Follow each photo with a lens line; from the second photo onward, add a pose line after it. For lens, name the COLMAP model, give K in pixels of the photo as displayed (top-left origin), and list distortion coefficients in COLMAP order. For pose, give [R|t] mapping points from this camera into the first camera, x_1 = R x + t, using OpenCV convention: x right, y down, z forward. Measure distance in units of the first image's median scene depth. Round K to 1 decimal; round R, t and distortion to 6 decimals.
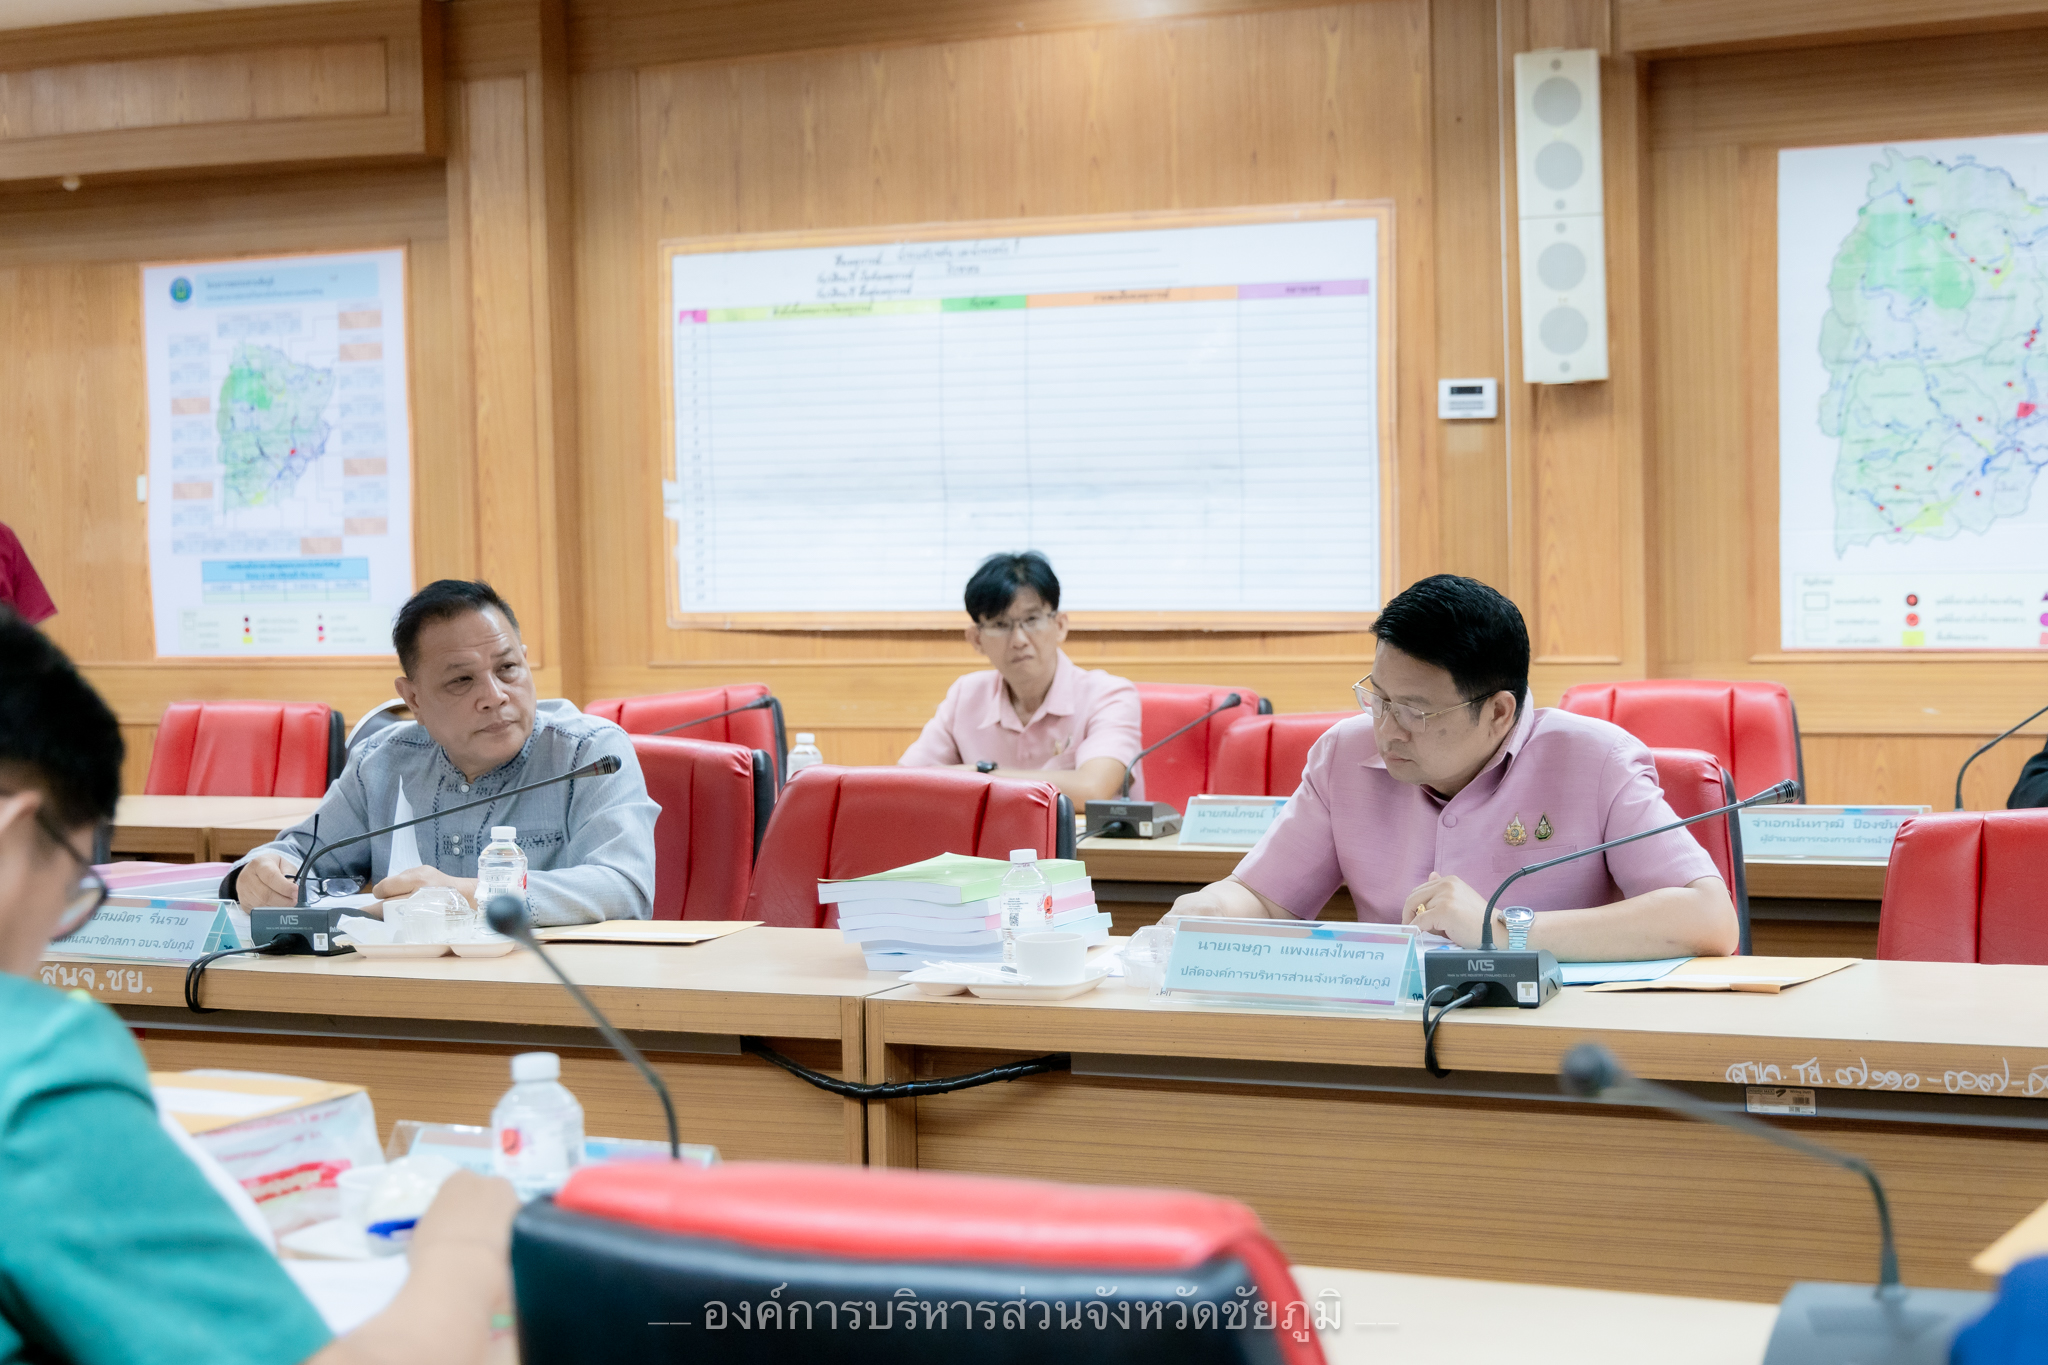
lens RADIAL K [[3461.2, 0, 1025.2], [0, 3461.2, 675.1], [0, 0, 1]] dist [0.055648, 0.000000]
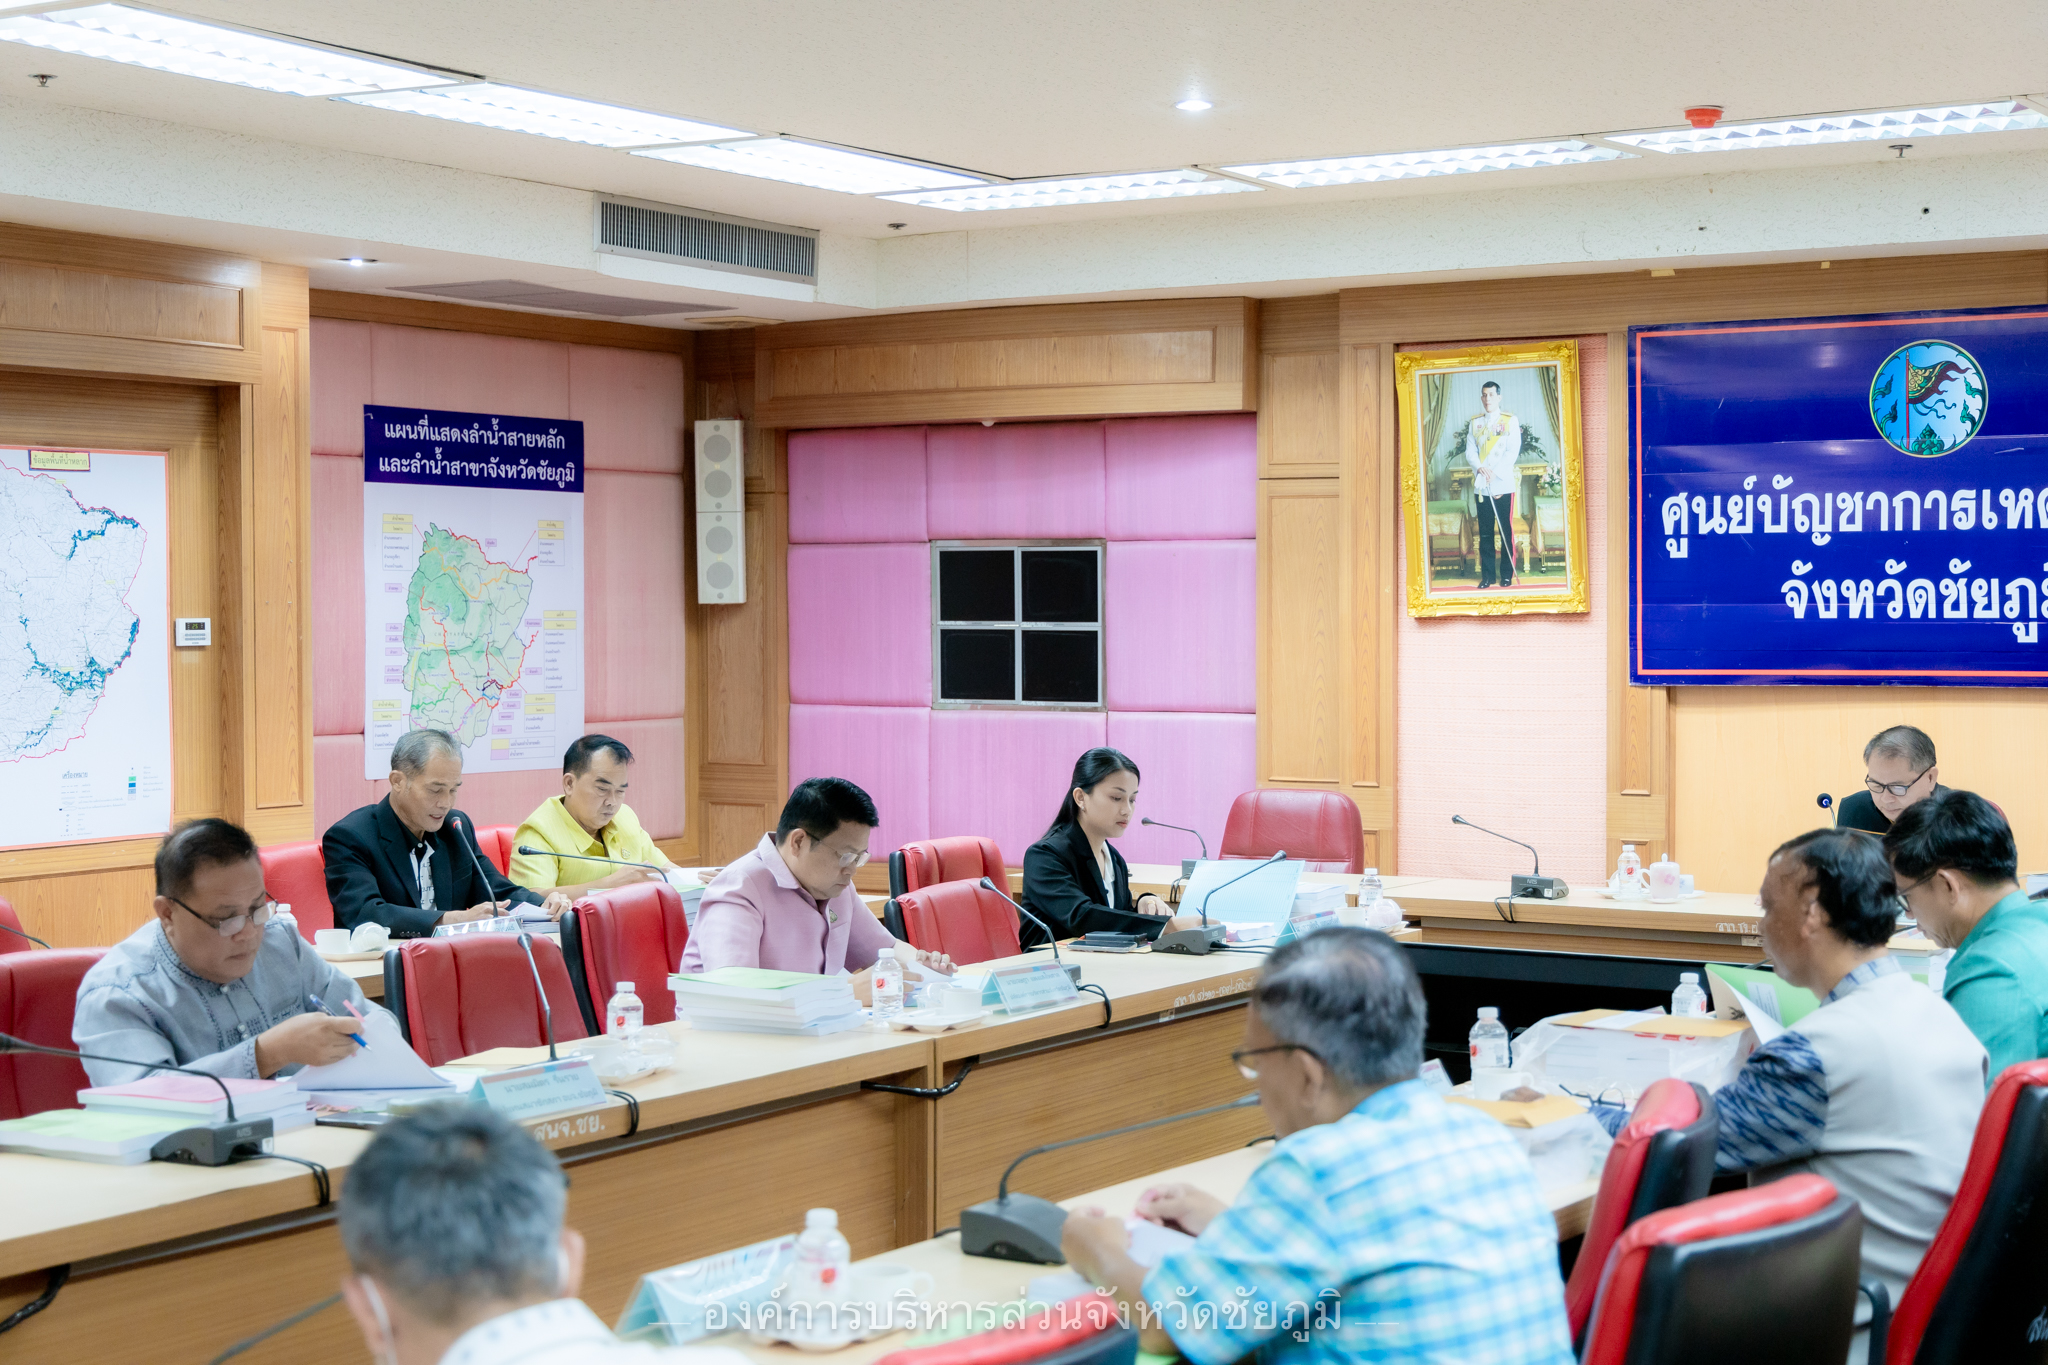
lens RADIAL K [[3461.2, 0, 993.9], [0, 3461.2, 702.4], [0, 0, 1]] dist [0.055648, 0.000000]
pose [[0.108557, -0.014405, 0.993986, -0.936575], [0.043393, 0.999011, 0.009739, -0.048581], [-0.993143, 0.042075, 0.109075, 0.405090]]
